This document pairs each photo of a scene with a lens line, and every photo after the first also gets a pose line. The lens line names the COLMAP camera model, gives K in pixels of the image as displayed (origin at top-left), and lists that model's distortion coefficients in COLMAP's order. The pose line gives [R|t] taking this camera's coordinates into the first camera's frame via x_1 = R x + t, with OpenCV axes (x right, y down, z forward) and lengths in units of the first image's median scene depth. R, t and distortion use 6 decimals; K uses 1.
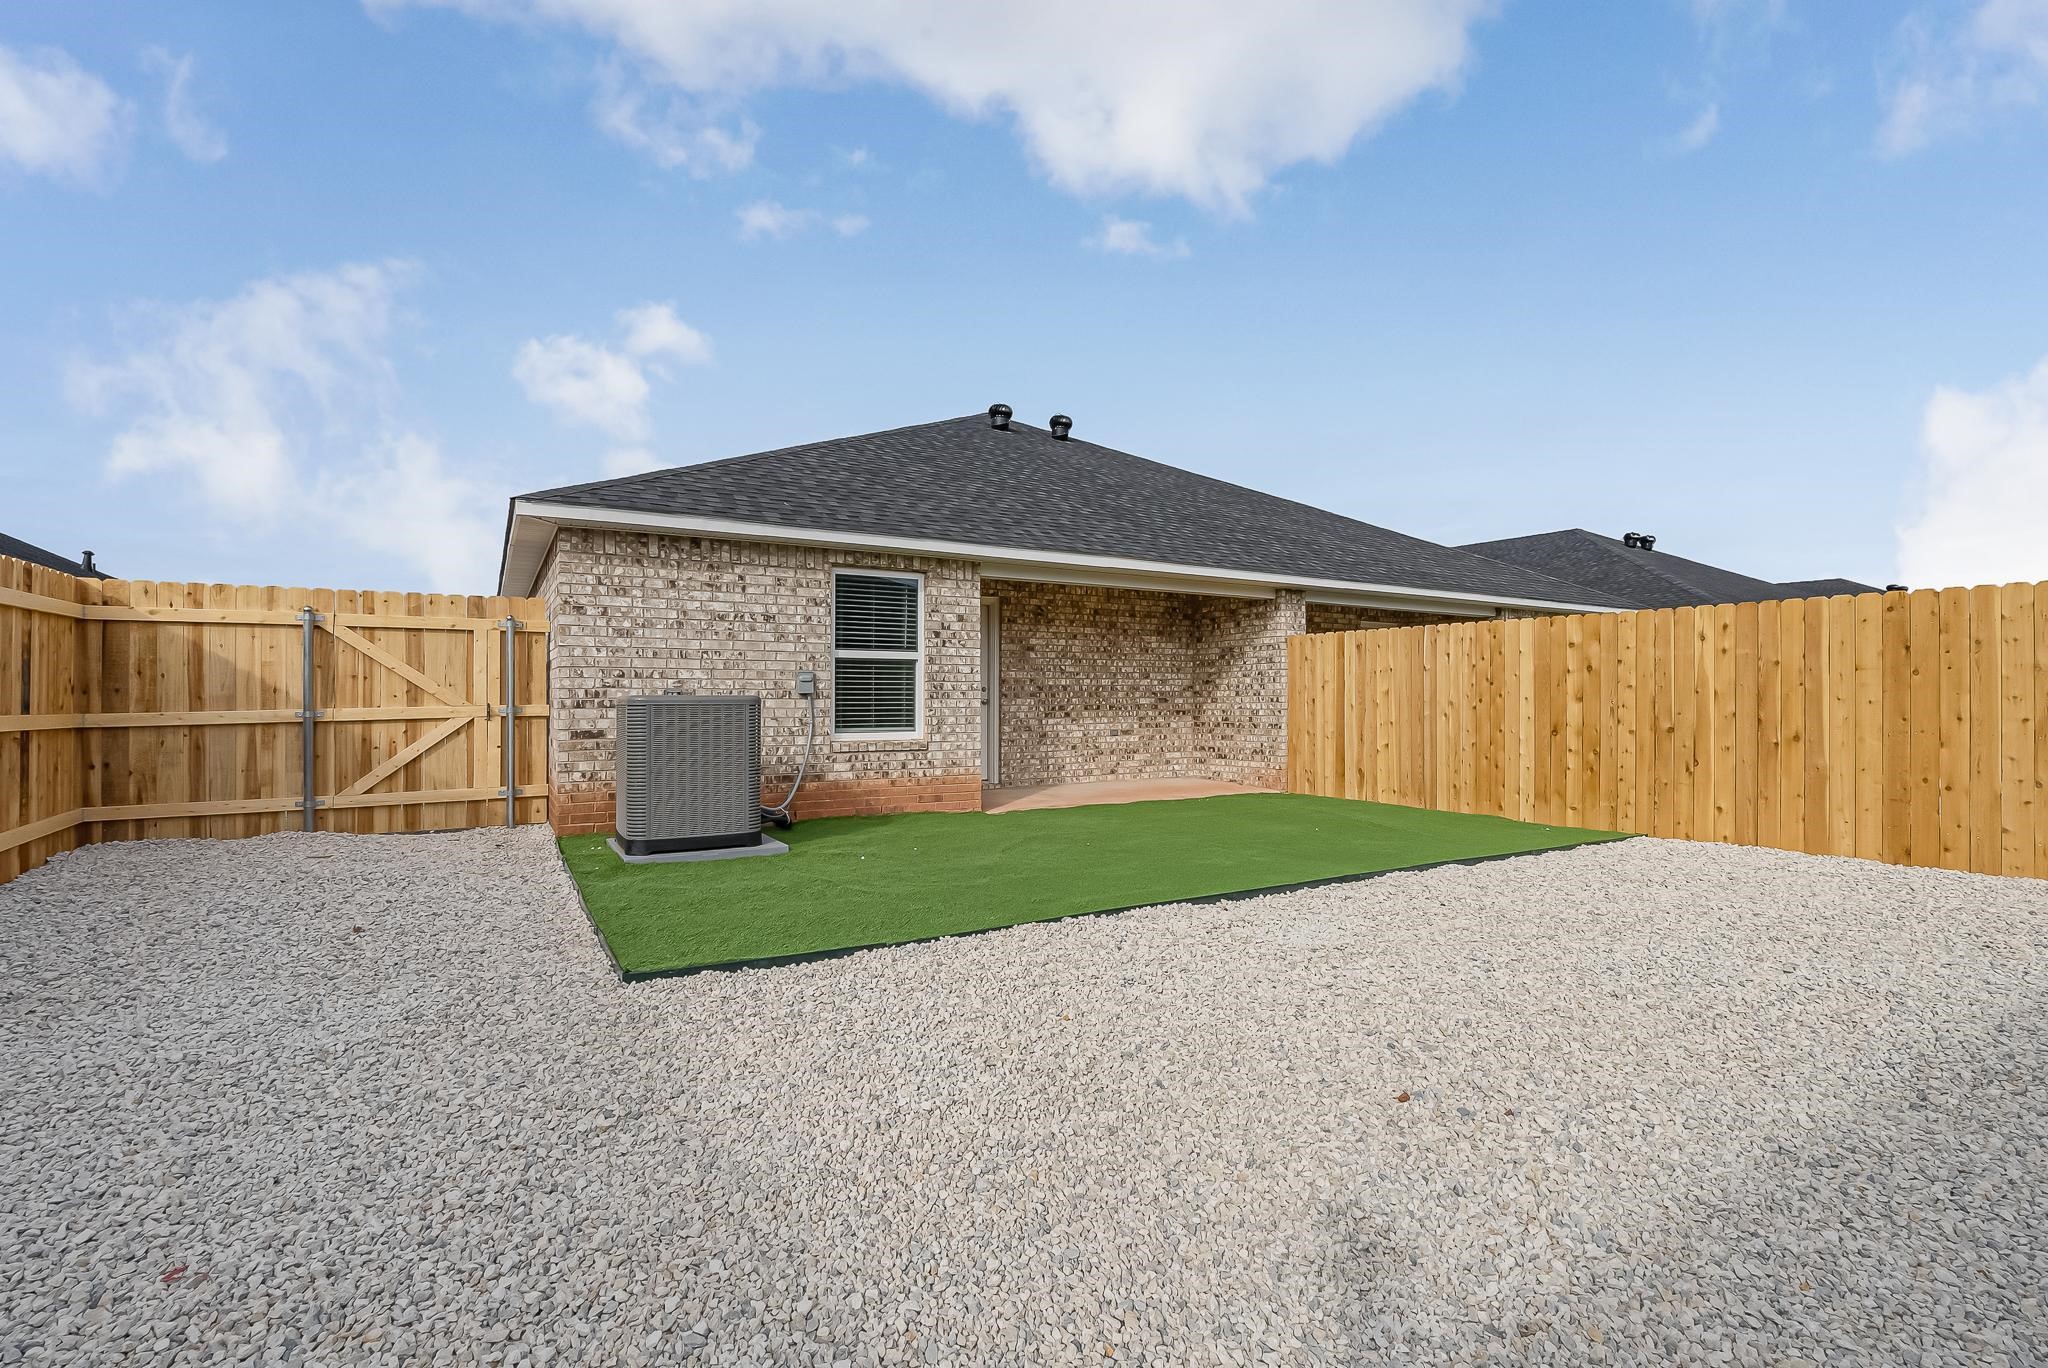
lens RADIAL K [[926.6, 0, 1028.3], [0, 926.6, 686.1], [0, 0, 1]] dist [0.003982, 0.000409]
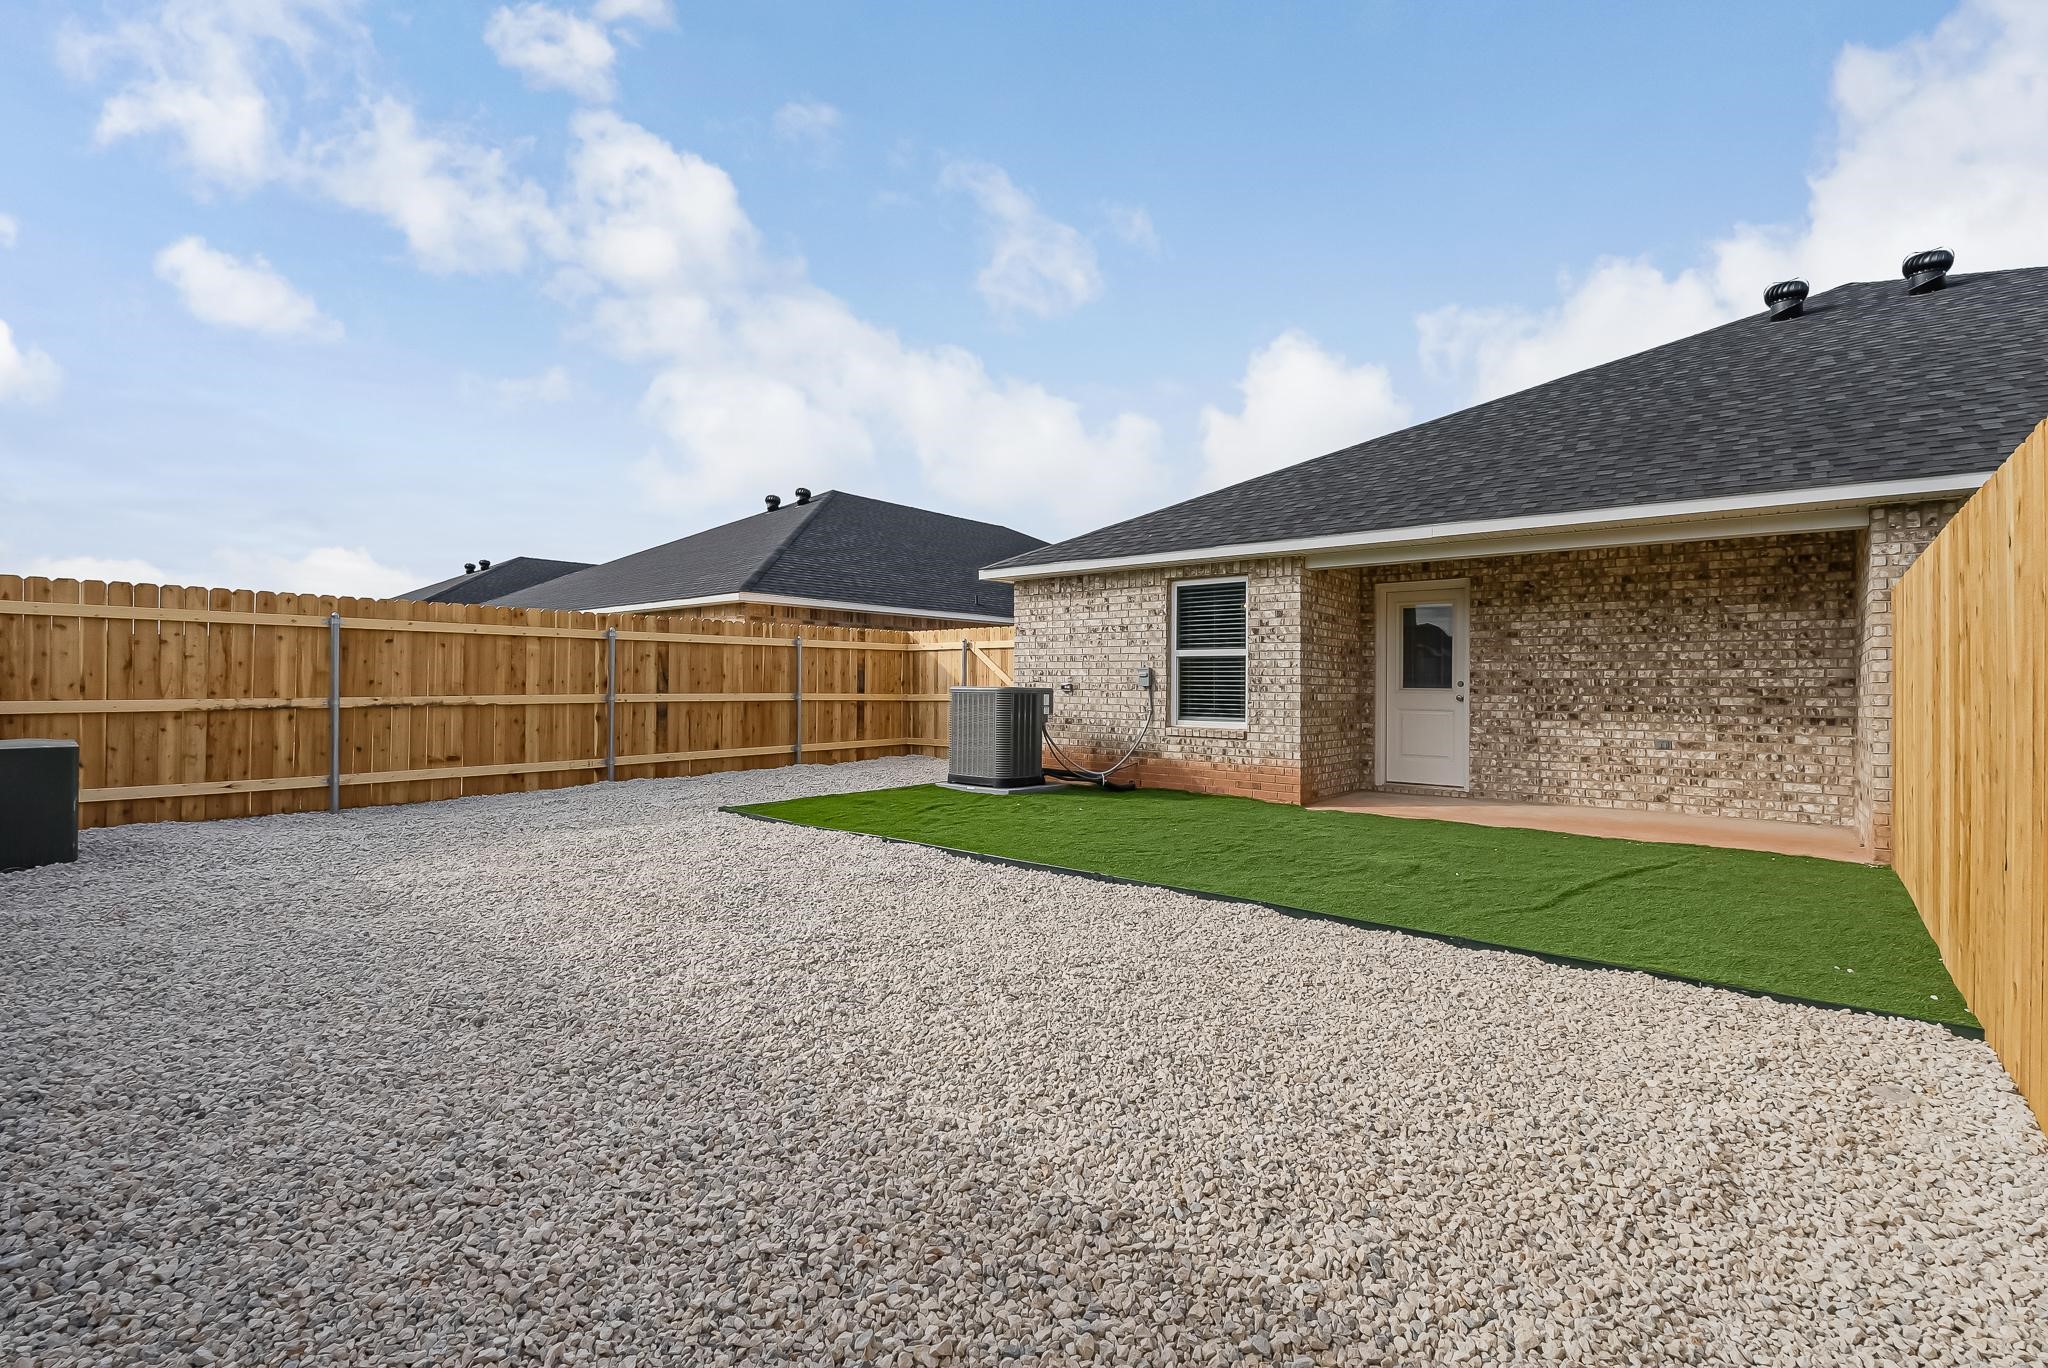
lens RADIAL K [[926.6, 0, 1020.4], [0, 926.6, 679.4], [0, 0, 1]] dist [0.003982, 0.000409]
pose [[0.325591, -0.006146, -0.945491, 0.795139], [-0.000036, 0.999979, -0.006512, 0.005842], [0.945511, 0.002155, 0.325583, 0.388709]]
